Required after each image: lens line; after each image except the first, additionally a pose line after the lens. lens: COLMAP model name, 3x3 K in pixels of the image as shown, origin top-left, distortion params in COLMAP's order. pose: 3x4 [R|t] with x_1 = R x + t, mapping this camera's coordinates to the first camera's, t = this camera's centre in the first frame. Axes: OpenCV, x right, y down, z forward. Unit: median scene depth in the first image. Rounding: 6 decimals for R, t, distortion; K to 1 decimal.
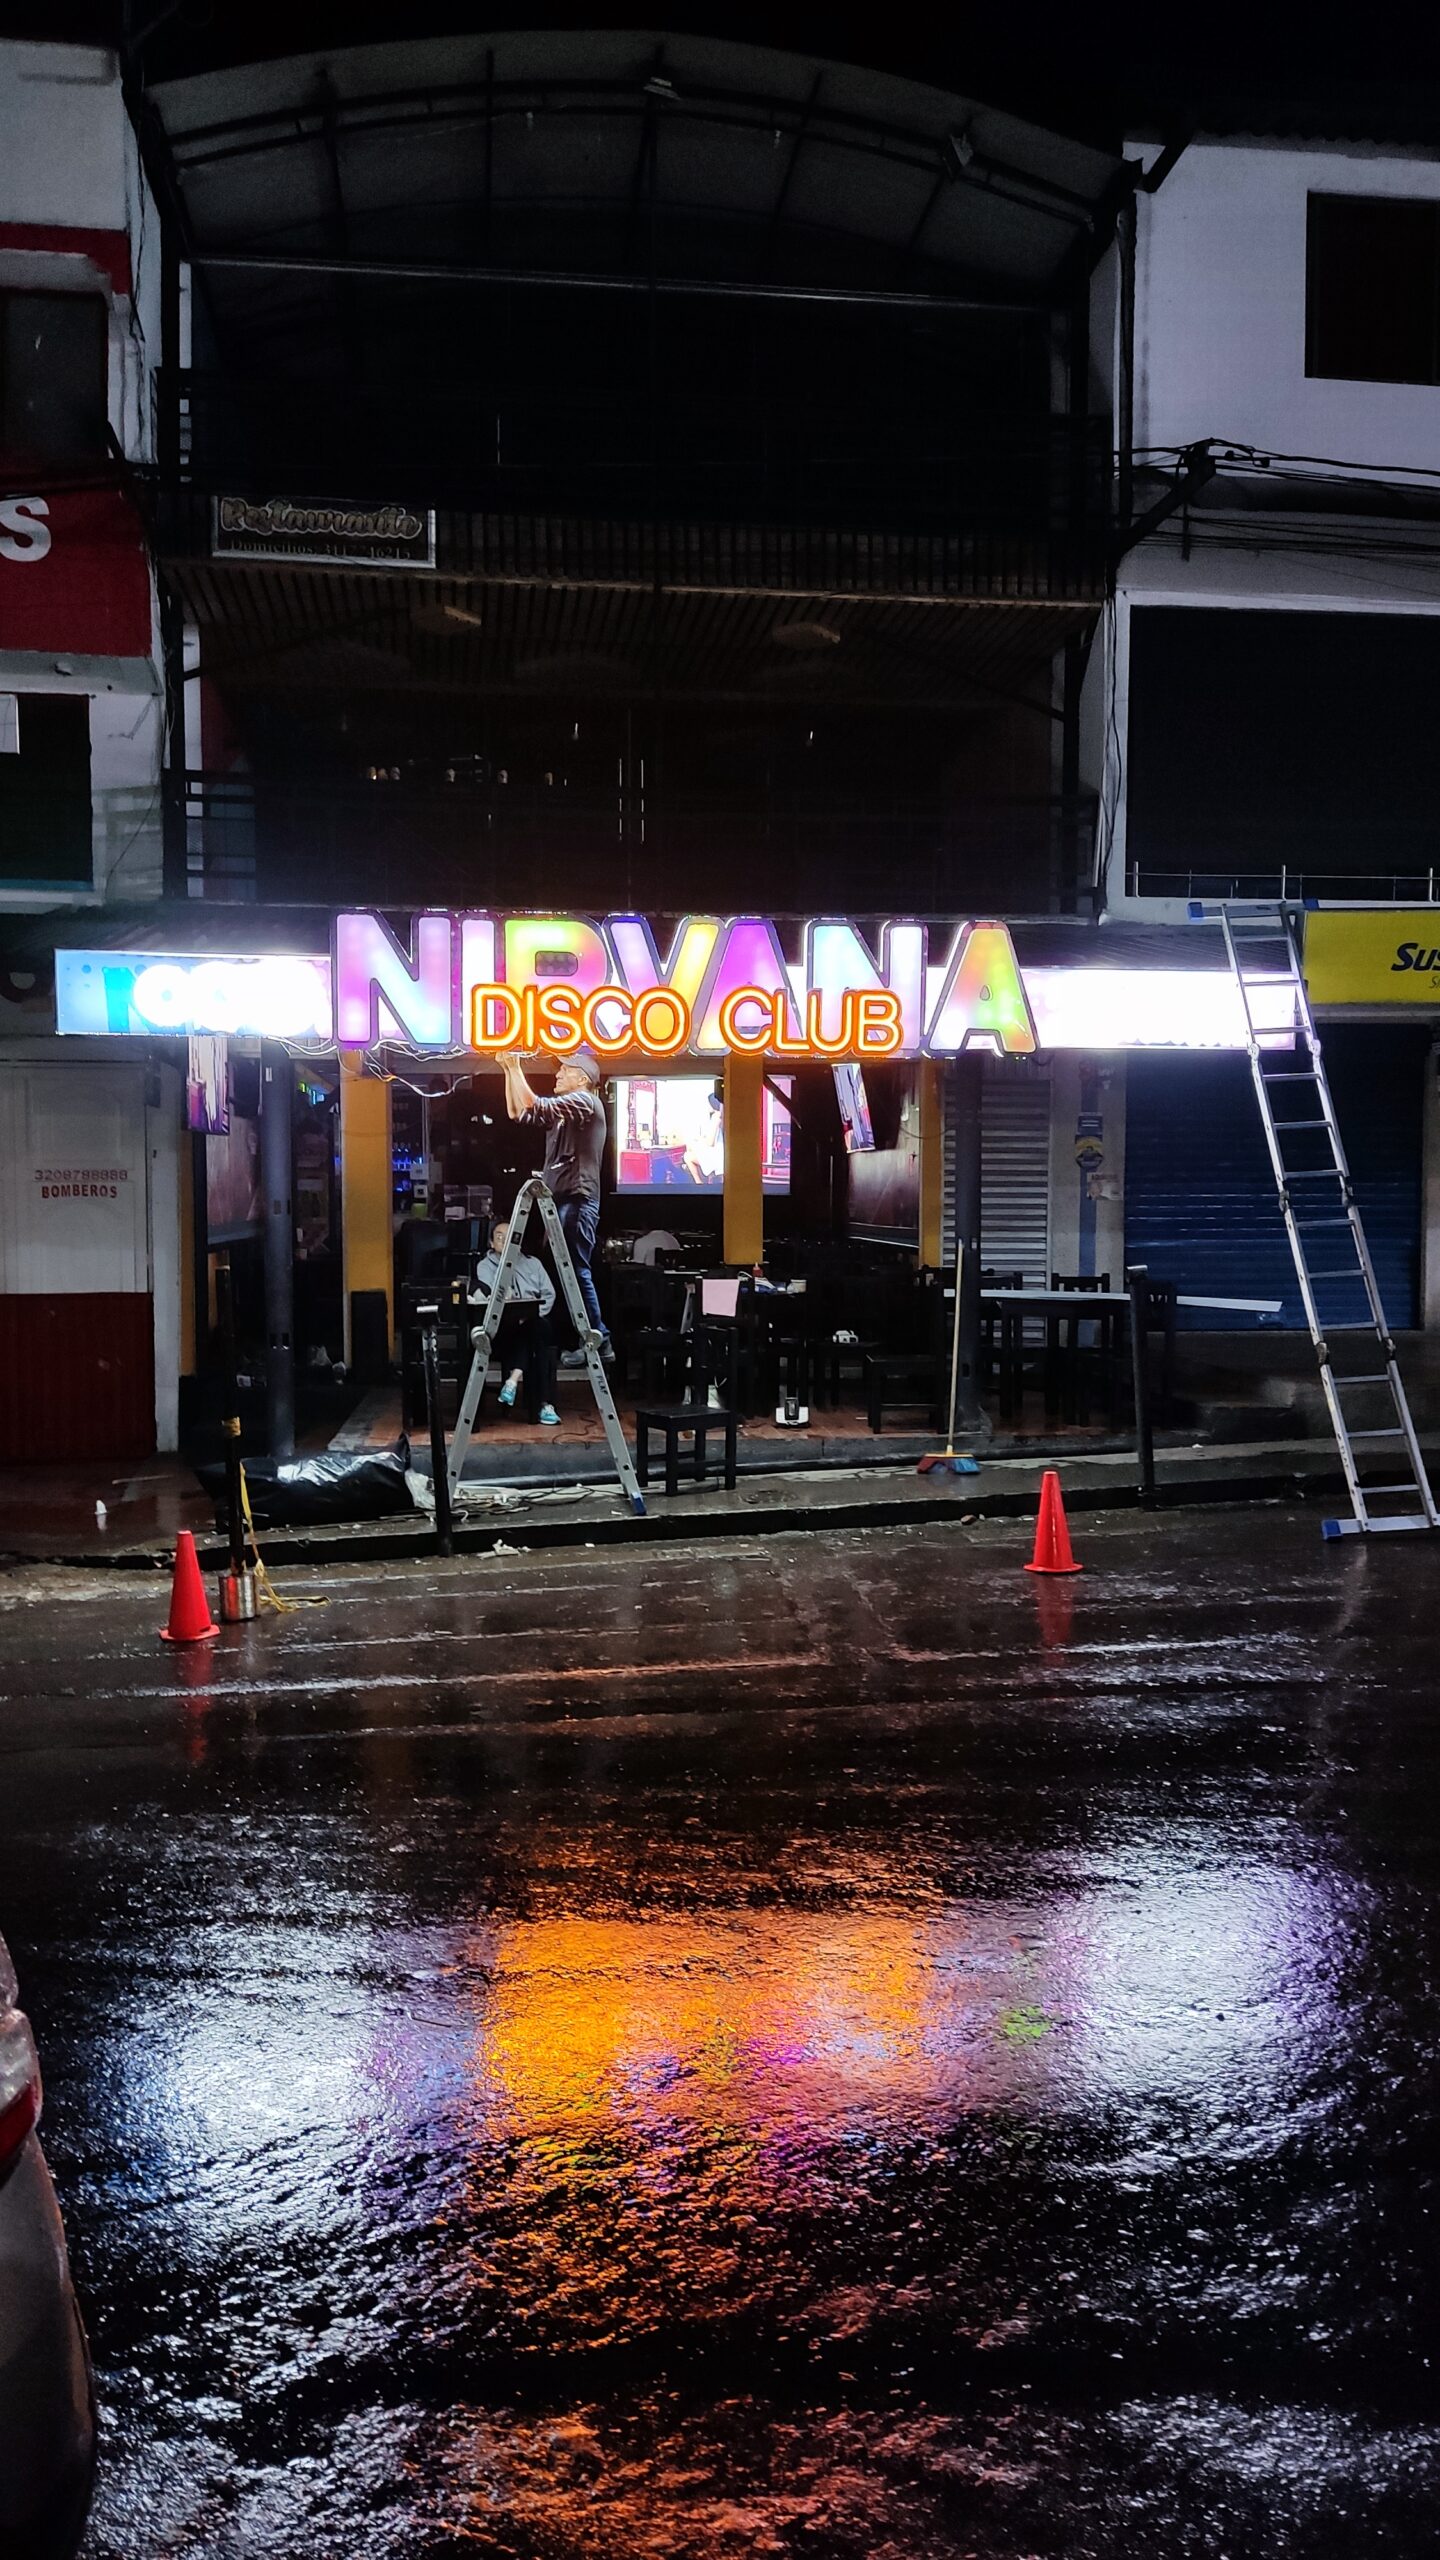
lens RADIAL K [[1918.3, 0, 715.5], [0, 1918.3, 1292.1], [0, 0, 1]] dist [0.109978, -0.185159]
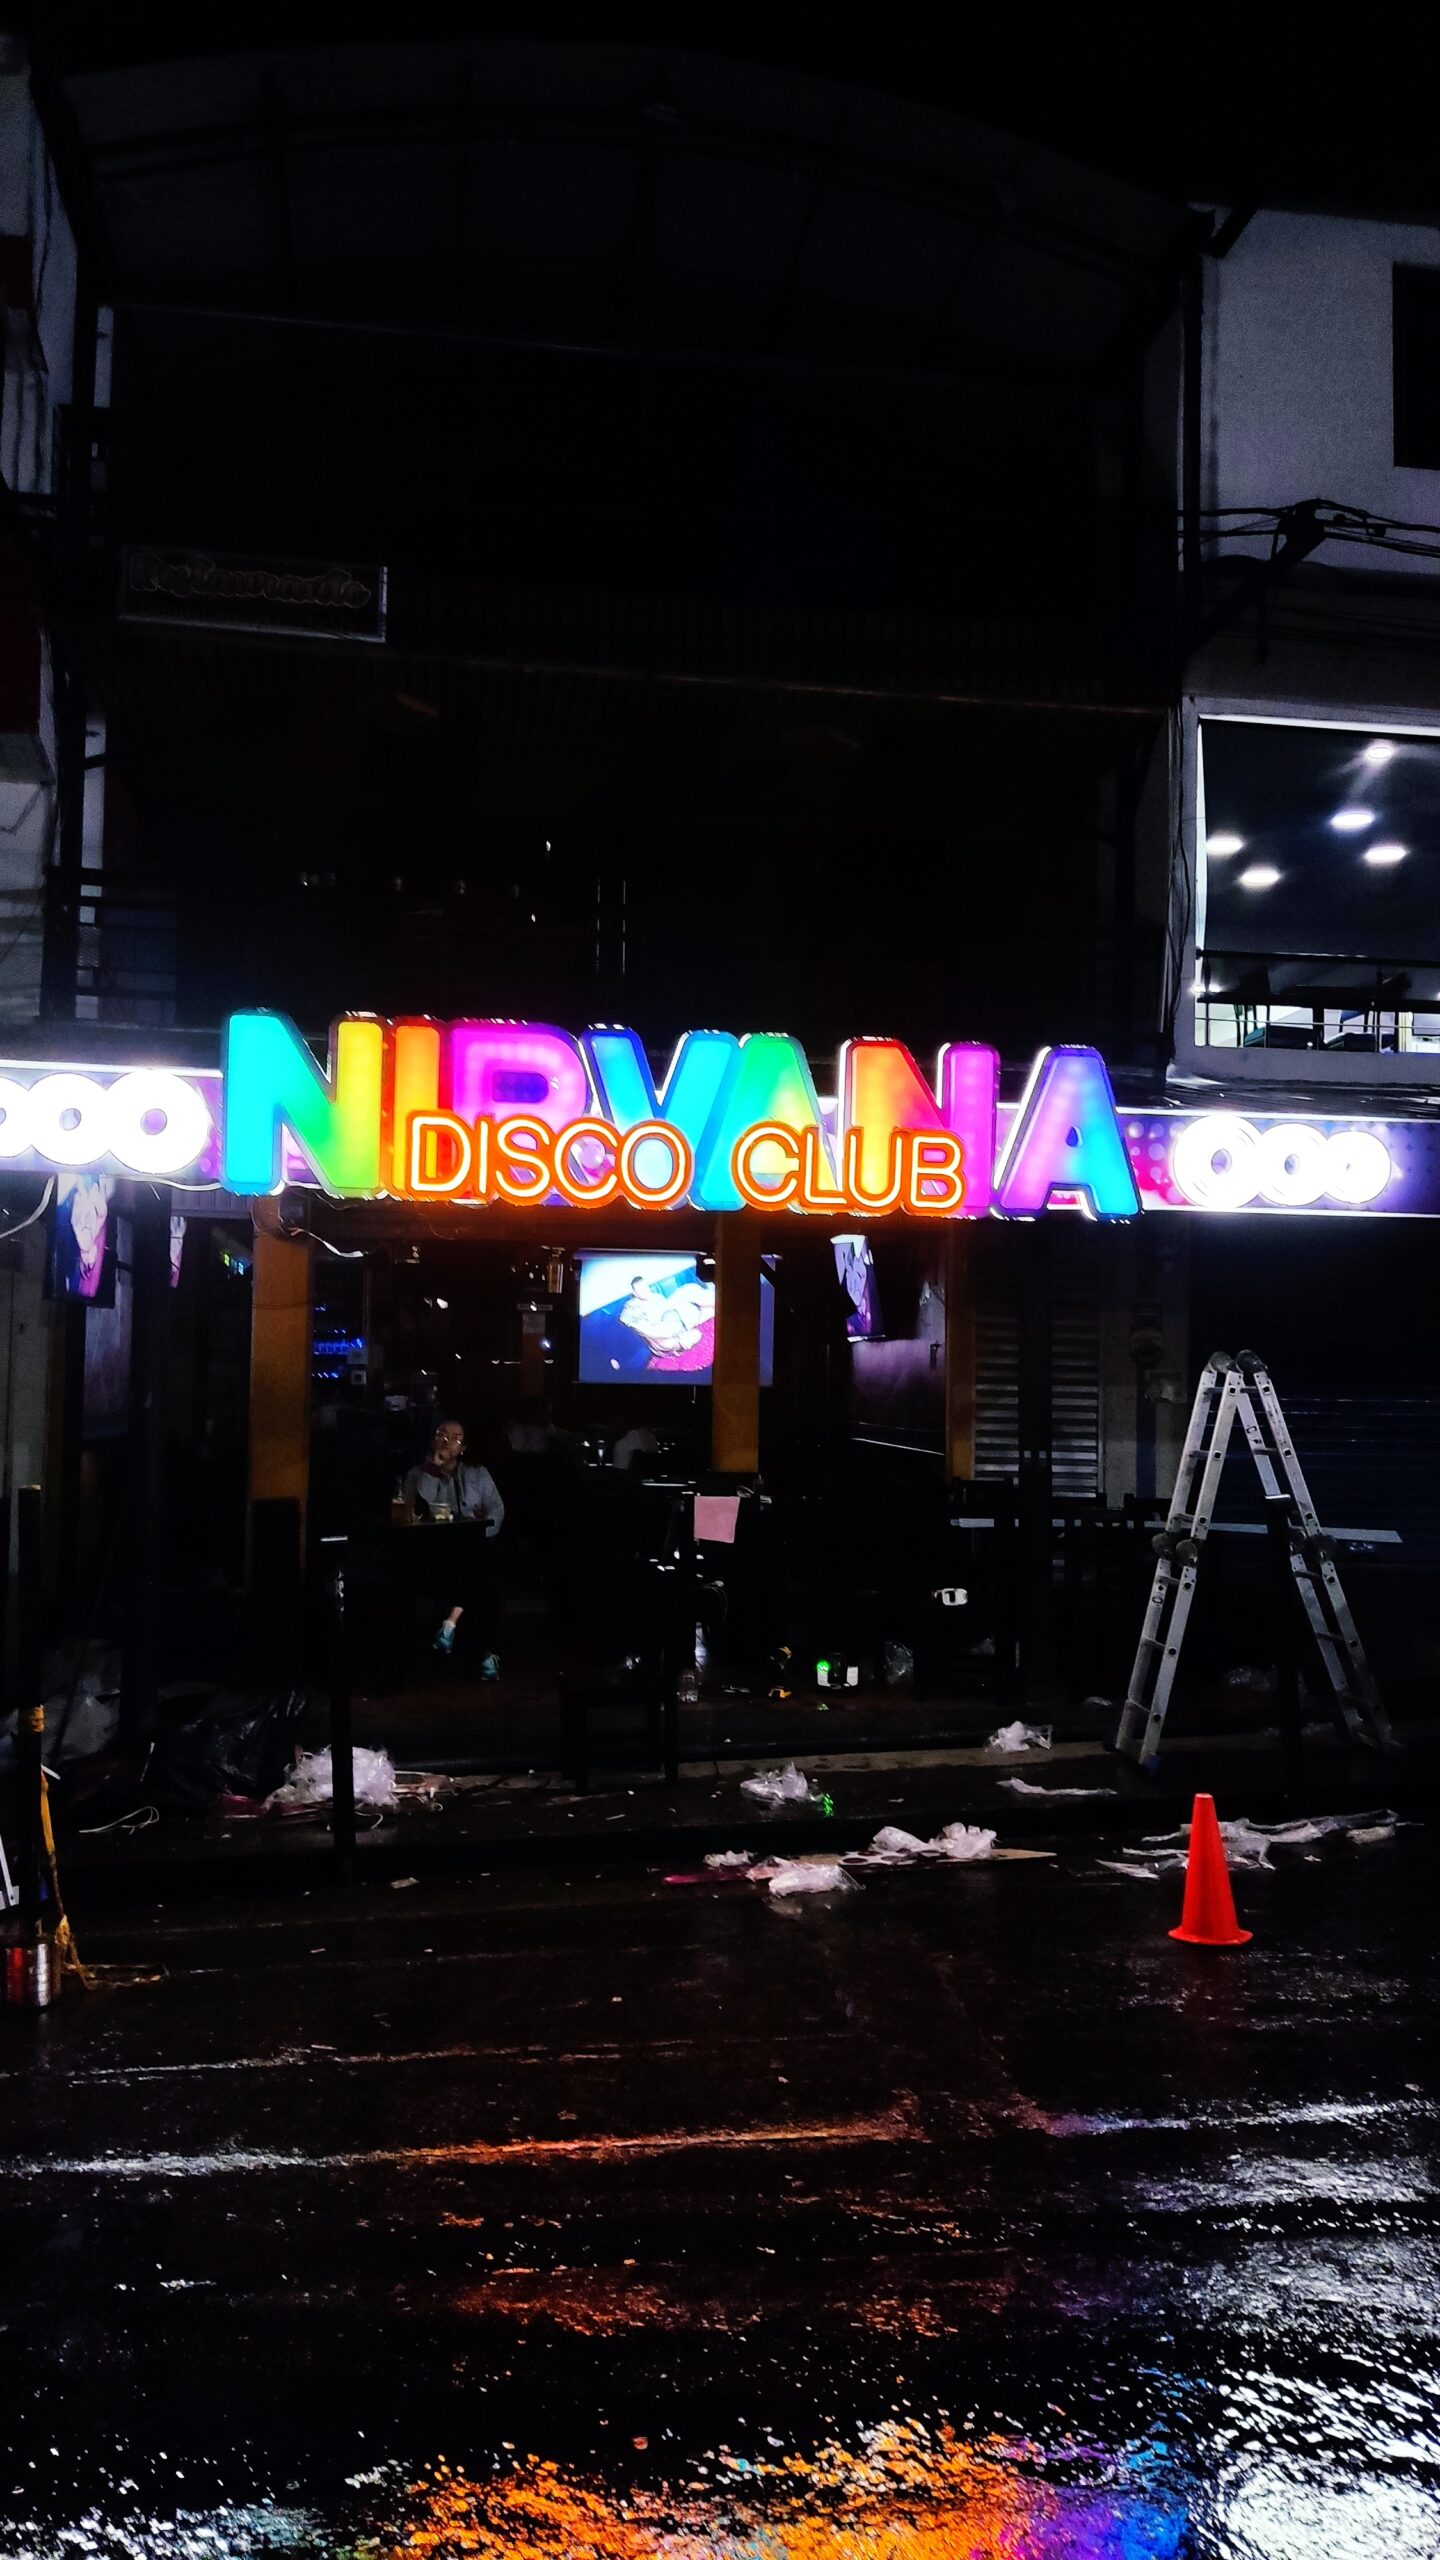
lens RADIAL K [[1918.3, 0, 715.5], [0, 1918.3, 1292.1], [0, 0, 1]] dist [0.109978, -0.185159]
pose [[0.999585, 0.016939, 0.023299, -0.019017], [-0.014550, 0.994966, -0.099148, -0.013019], [-0.024862, 0.098768, 0.994800, 0.219131]]
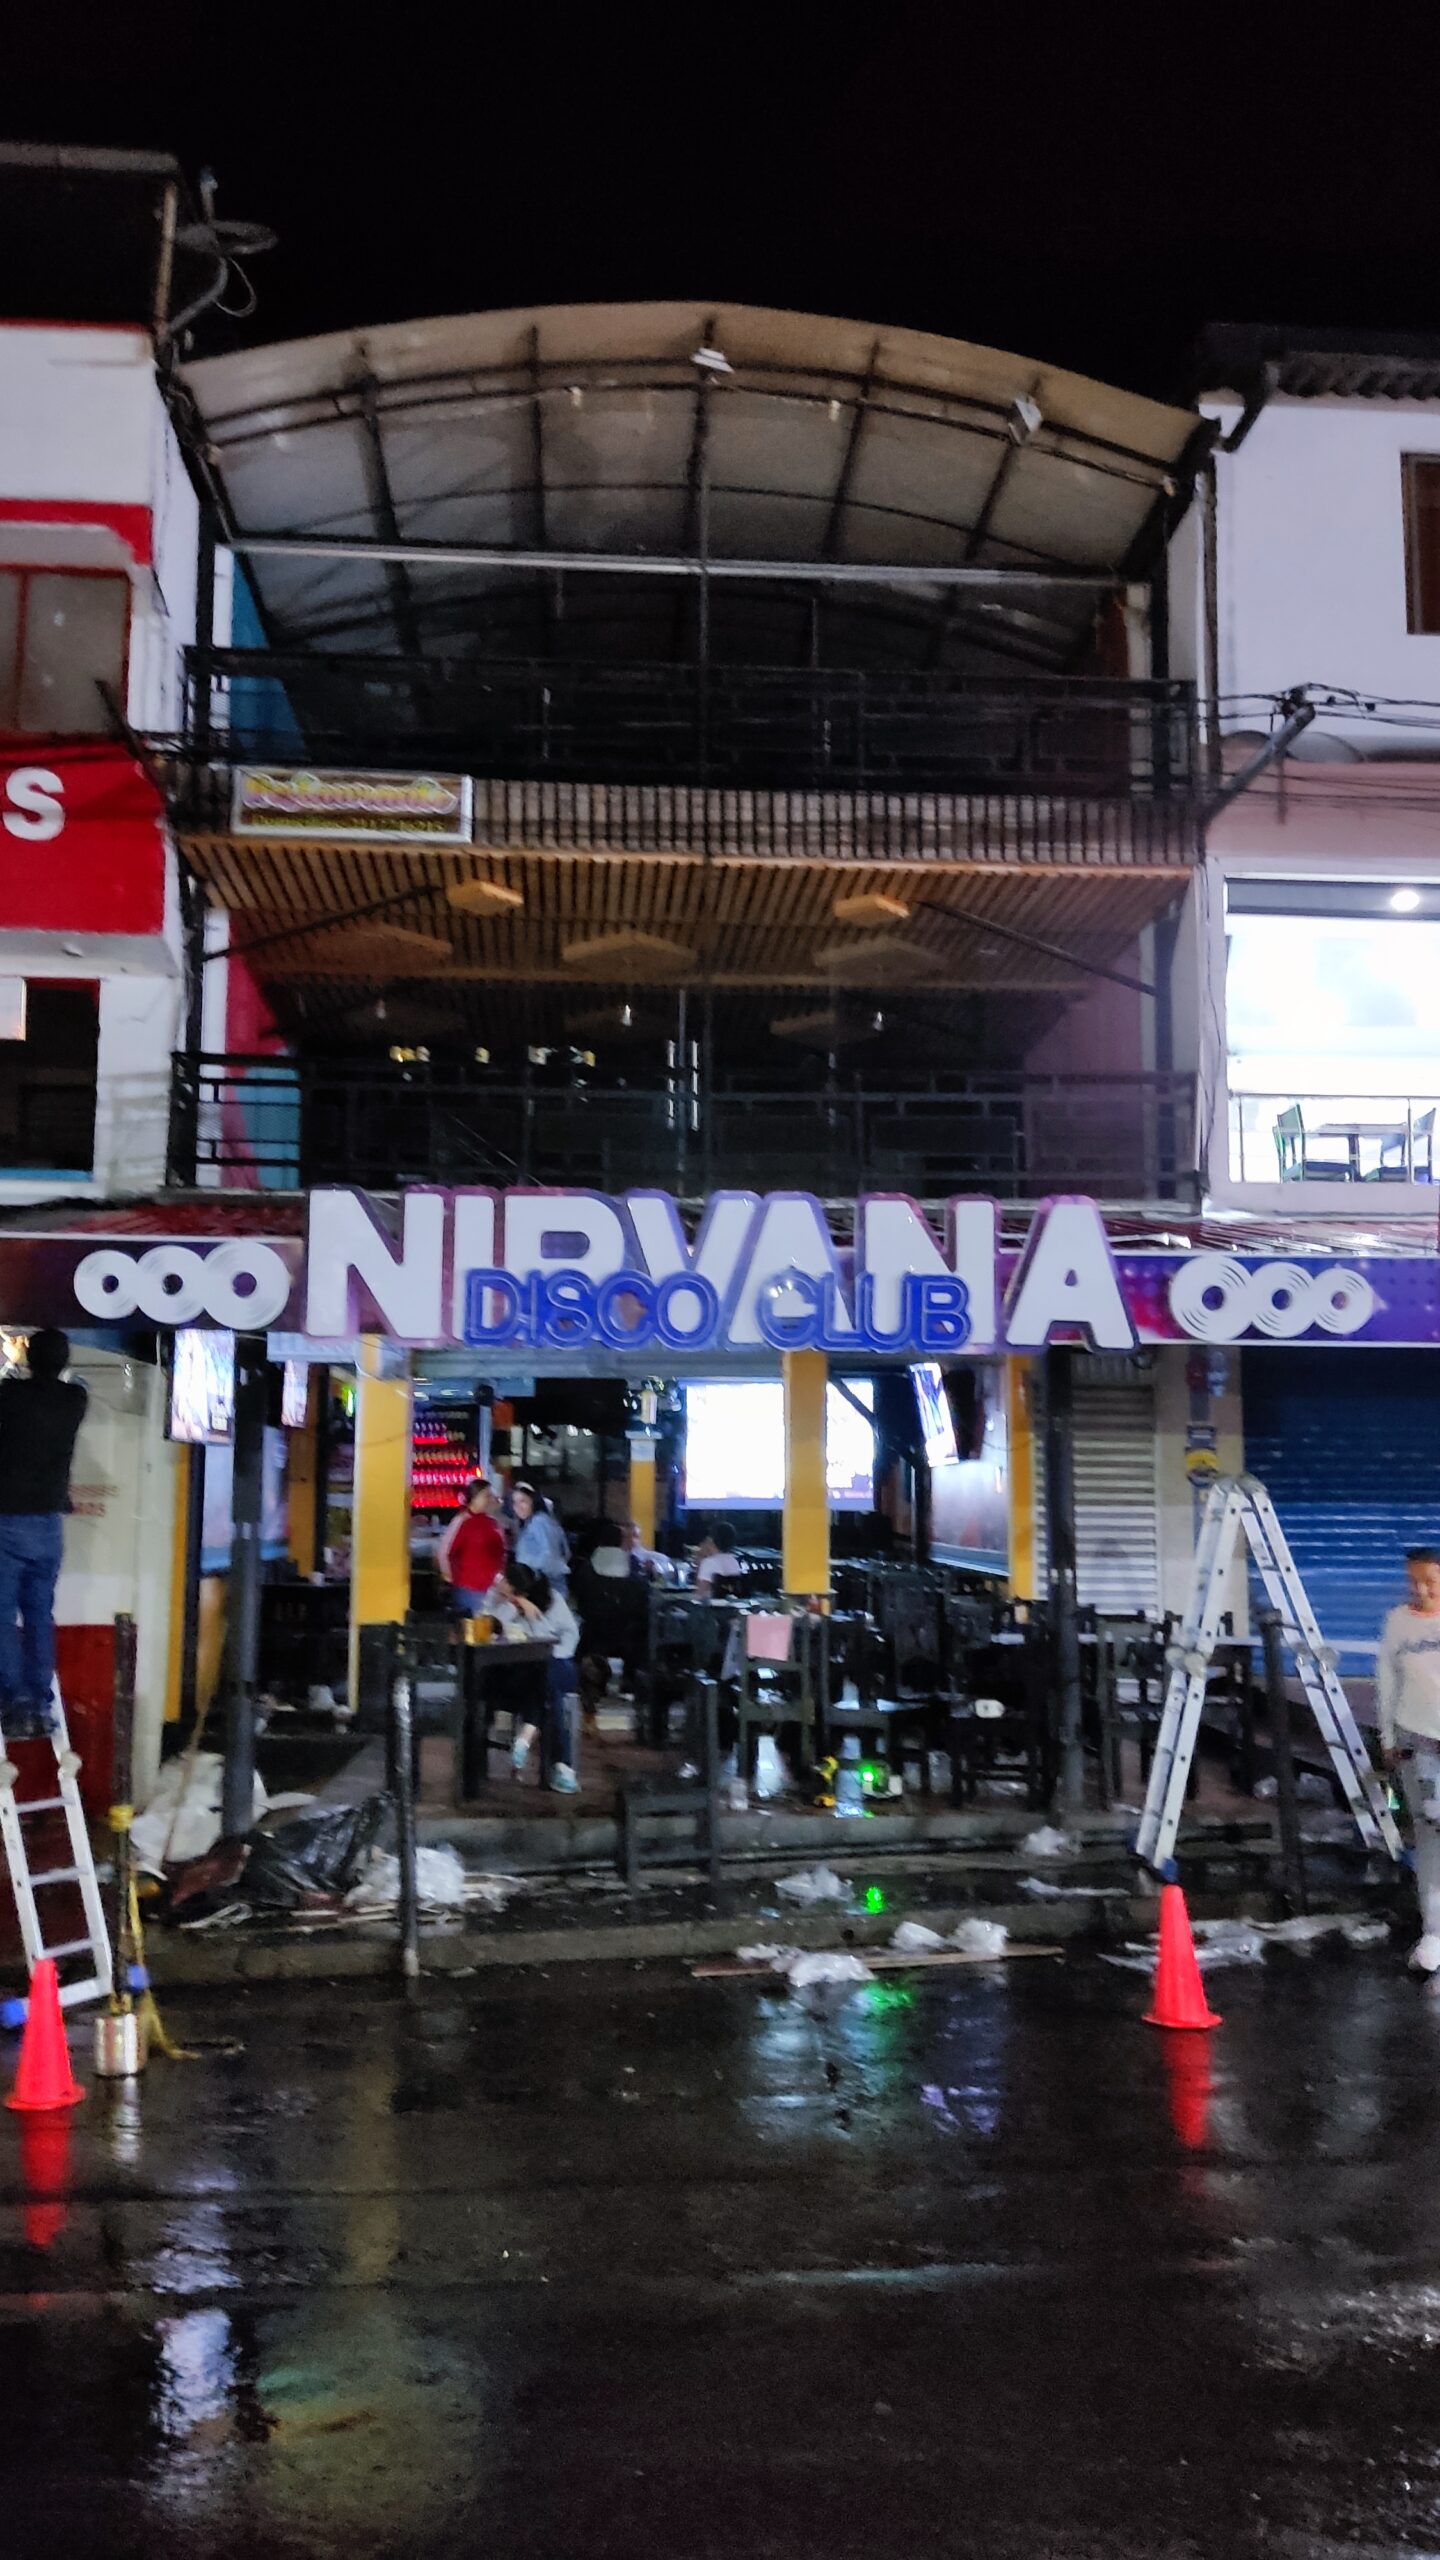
lens RADIAL K [[1918.3, 0, 715.5], [0, 1918.3, 1284.8], [0, 0, 1]] dist [0.063295, -0.000333]
pose [[0.998612, -0.002965, -0.052586, 0.026081], [-0.005731, 0.986369, -0.164446, -0.012020], [0.052357, 0.164519, 0.984983, 0.149096]]
